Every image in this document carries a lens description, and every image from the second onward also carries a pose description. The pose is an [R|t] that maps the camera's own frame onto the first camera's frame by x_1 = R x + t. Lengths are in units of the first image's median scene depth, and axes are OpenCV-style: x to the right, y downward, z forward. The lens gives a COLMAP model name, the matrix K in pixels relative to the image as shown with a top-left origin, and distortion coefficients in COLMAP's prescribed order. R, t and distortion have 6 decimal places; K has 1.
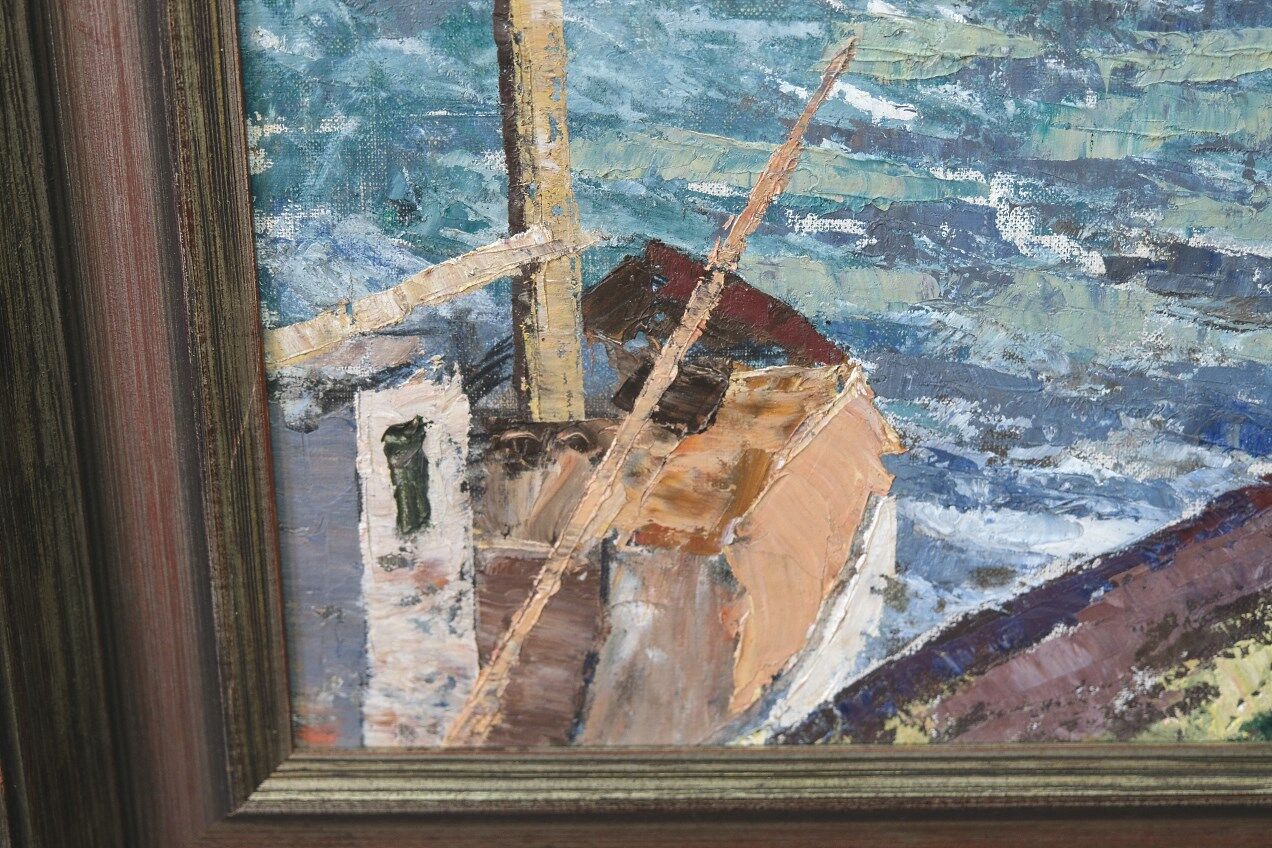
lens RADIAL K [[2144.0, 0, 653.4], [0, 2144.0, 394.9], [0, 0, 1]] dist [-0.019755, 0.000000]
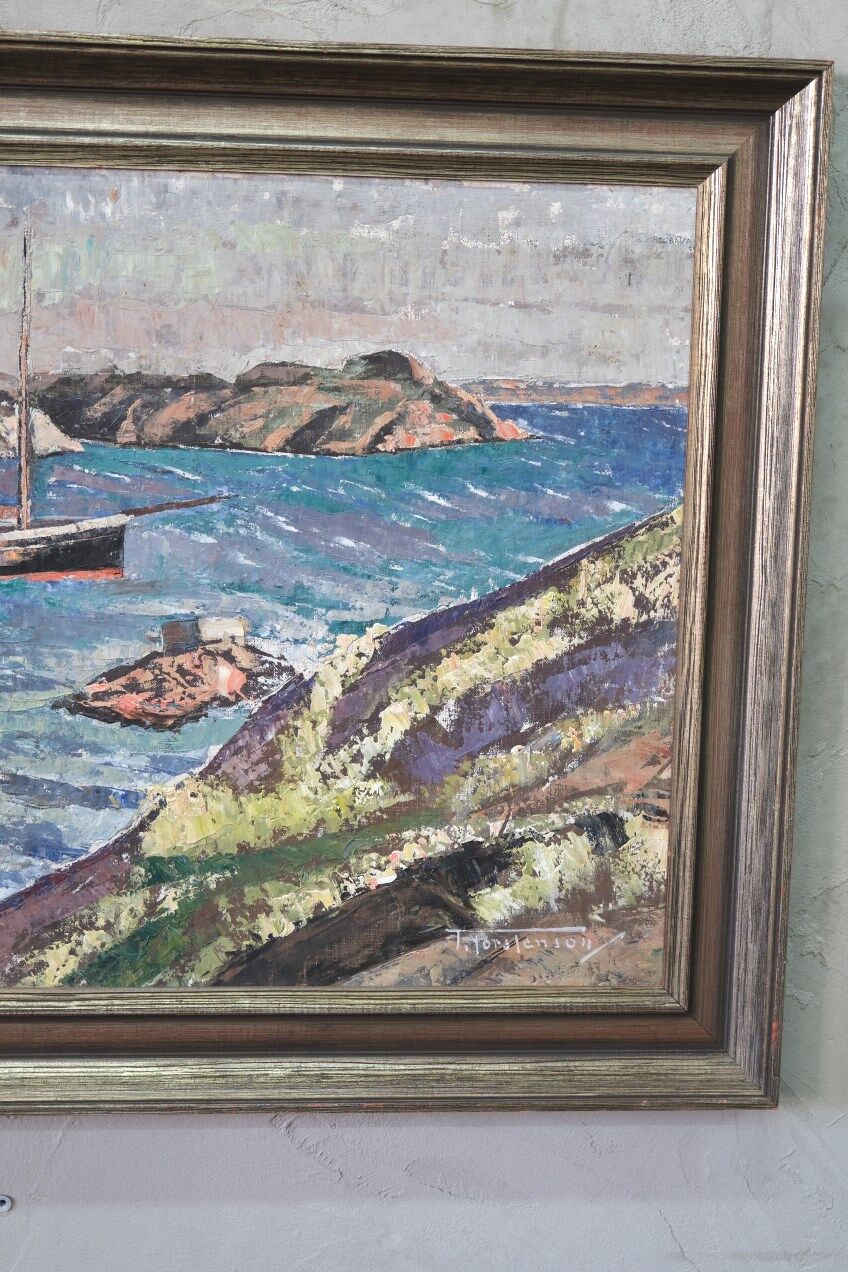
lens RADIAL K [[2144.0, 0, 429.5], [0, 2144.0, 657.1], [0, 0, 1]] dist [-0.019755, 0.000000]
pose [[0.996572, 0.013135, 0.081679, 0.523752], [0.007861, 0.967812, -0.251552, 0.442921], [-0.082354, 0.251332, 0.964391, -1.563766]]
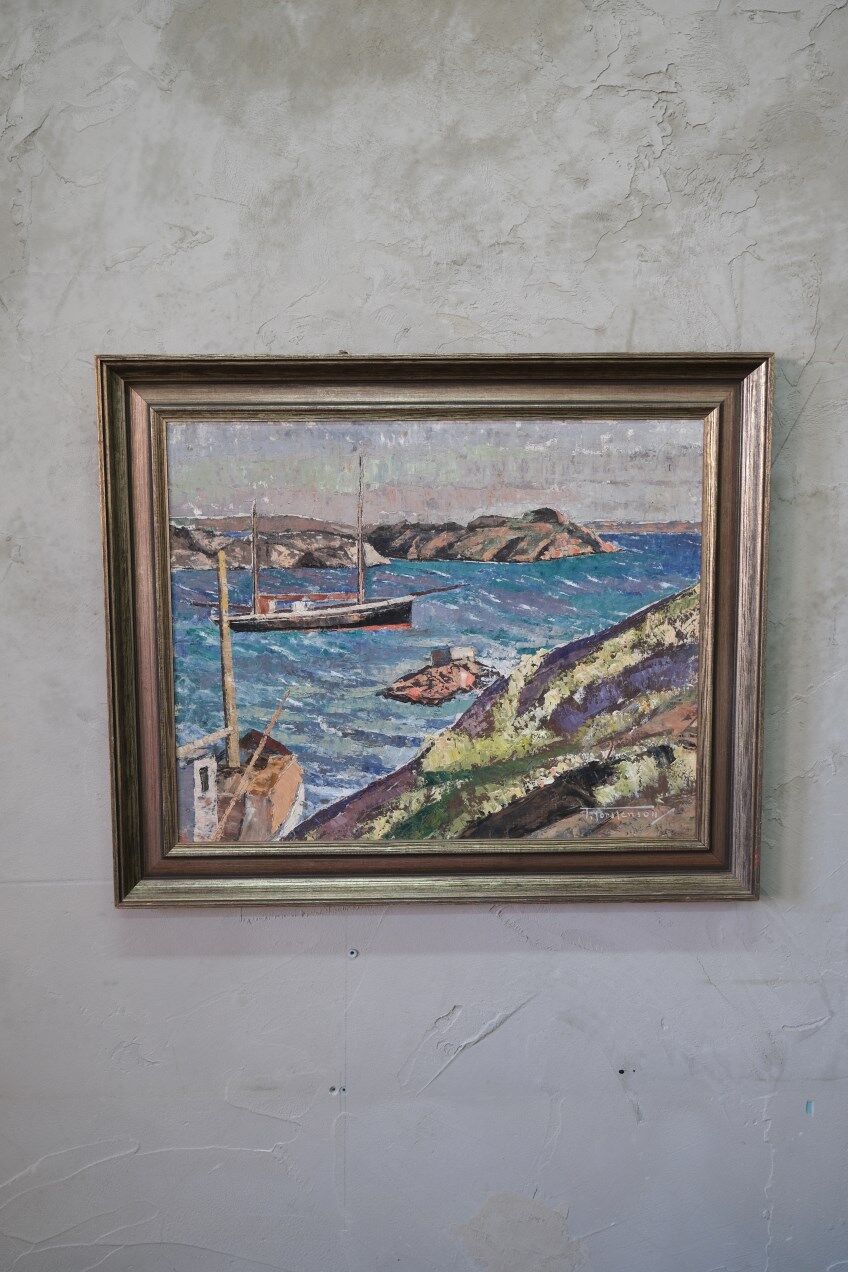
lens RADIAL K [[1302.1, 0, 426.1], [0, 1302.1, 641.7], [0, 0, 1]] dist [-0.022520, 0.000000]
pose [[0.999951, -0.006774, 0.007155, 0.381051], [0.008515, 0.959522, -0.281505, 0.588026], [-0.004959, 0.281552, 0.959533, -1.986229]]
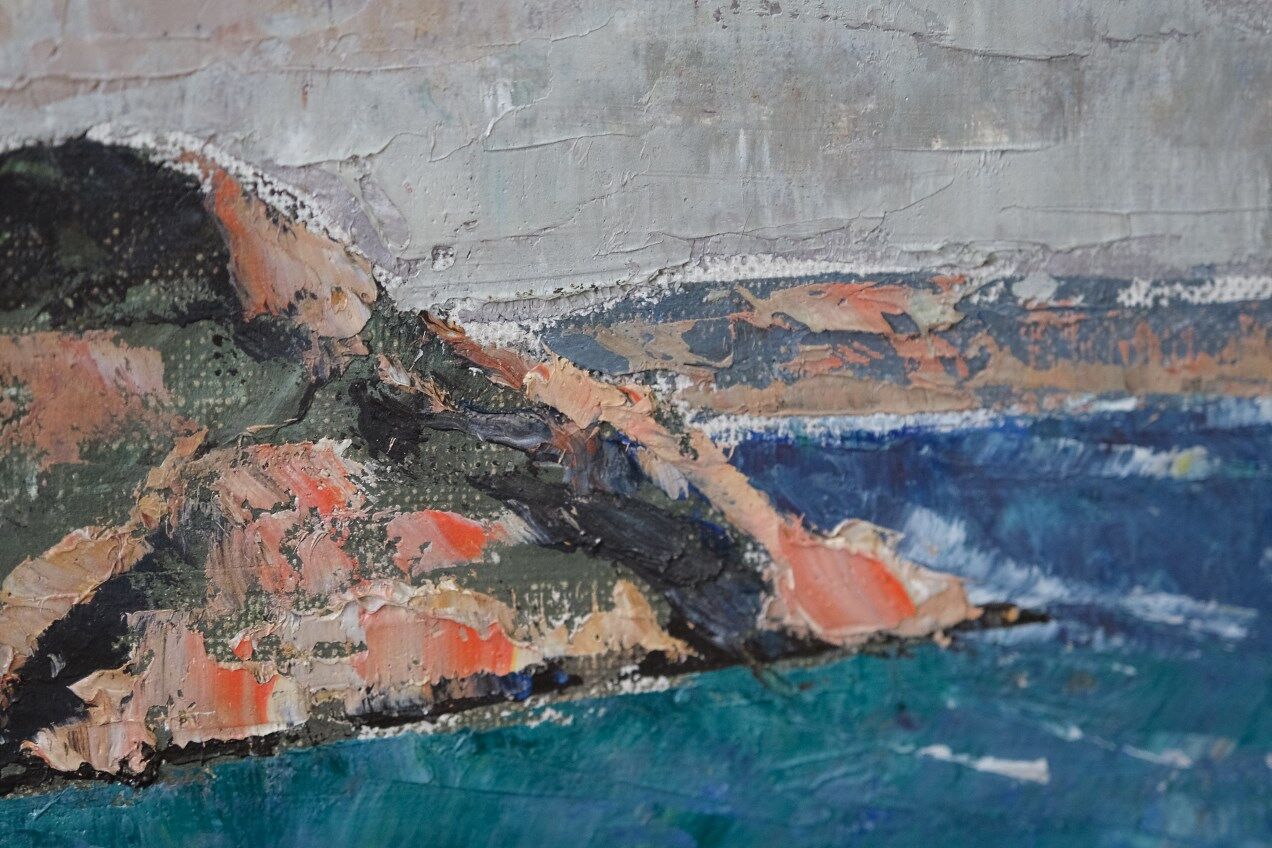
lens RADIAL K [[3591.3, 0, 627.6], [0, 3591.3, 425.6], [0, 0, 1]] dist [-0.092196, 0.000000]
pose [[0.982445, -0.043565, 0.181394, 0.657232], [0.078330, 0.978817, -0.189159, -0.360417], [-0.169311, 0.200047, 0.965047, 0.155755]]
